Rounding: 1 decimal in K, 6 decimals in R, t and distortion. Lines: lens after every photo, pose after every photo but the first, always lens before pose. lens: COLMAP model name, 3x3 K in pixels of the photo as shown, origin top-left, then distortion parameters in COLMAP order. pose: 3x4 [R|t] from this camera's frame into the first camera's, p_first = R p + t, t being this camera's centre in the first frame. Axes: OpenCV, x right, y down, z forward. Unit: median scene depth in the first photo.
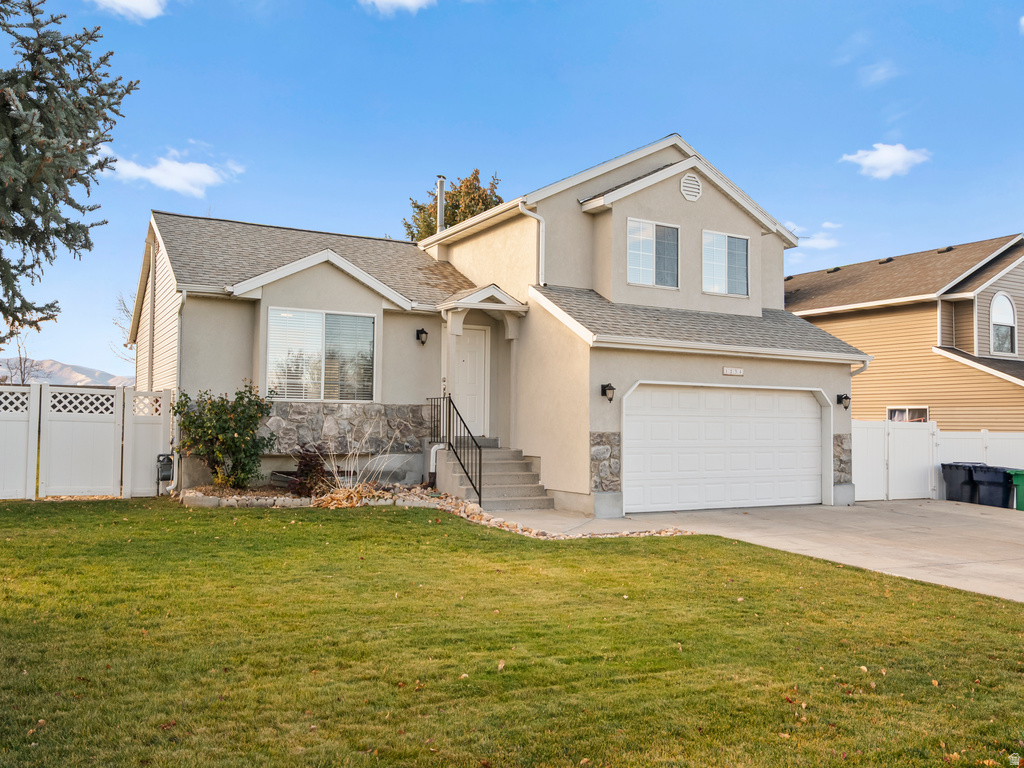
lens RADIAL K [[864.5, 0, 512.0], [0, 864.5, 384.0], [0, 0, 1]] dist [0.001231, 0.005128]
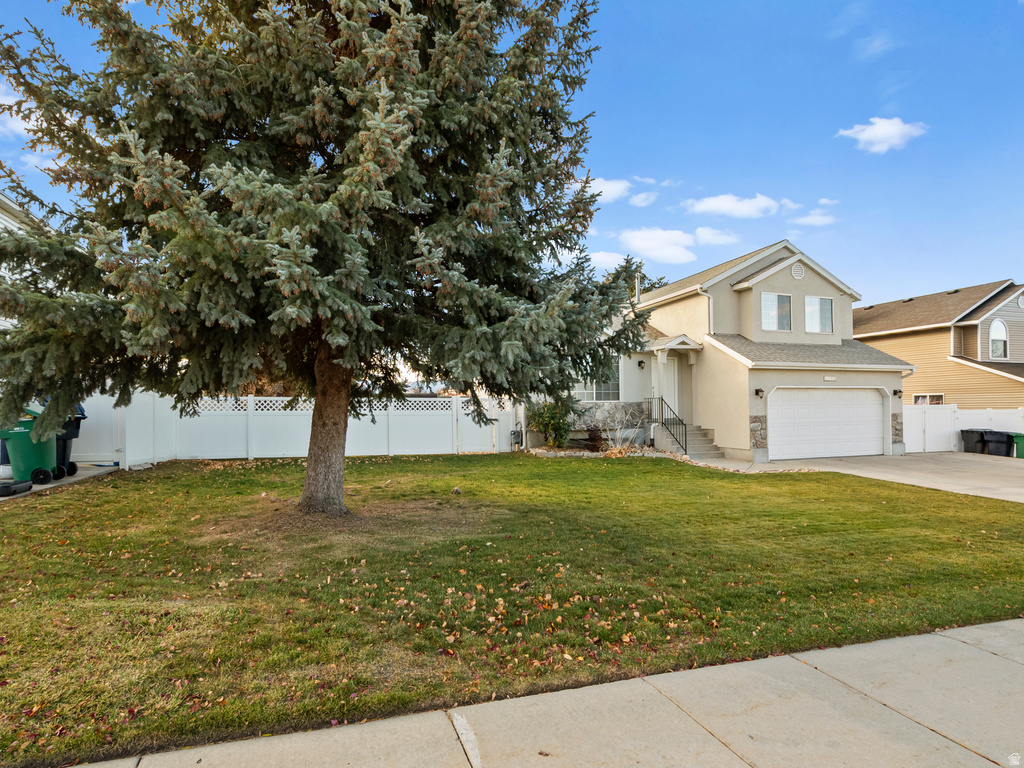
lens RADIAL K [[534.5, 0, 509.5], [0, 534.5, 404.7], [0, 0, 1]] dist [-0.000859, 0.000035]
pose [[0.980774, -0.021826, -0.193925, -0.163750], [0.029827, 0.998816, 0.038434, -0.022212], [0.192856, -0.043479, 0.980263, -0.171015]]
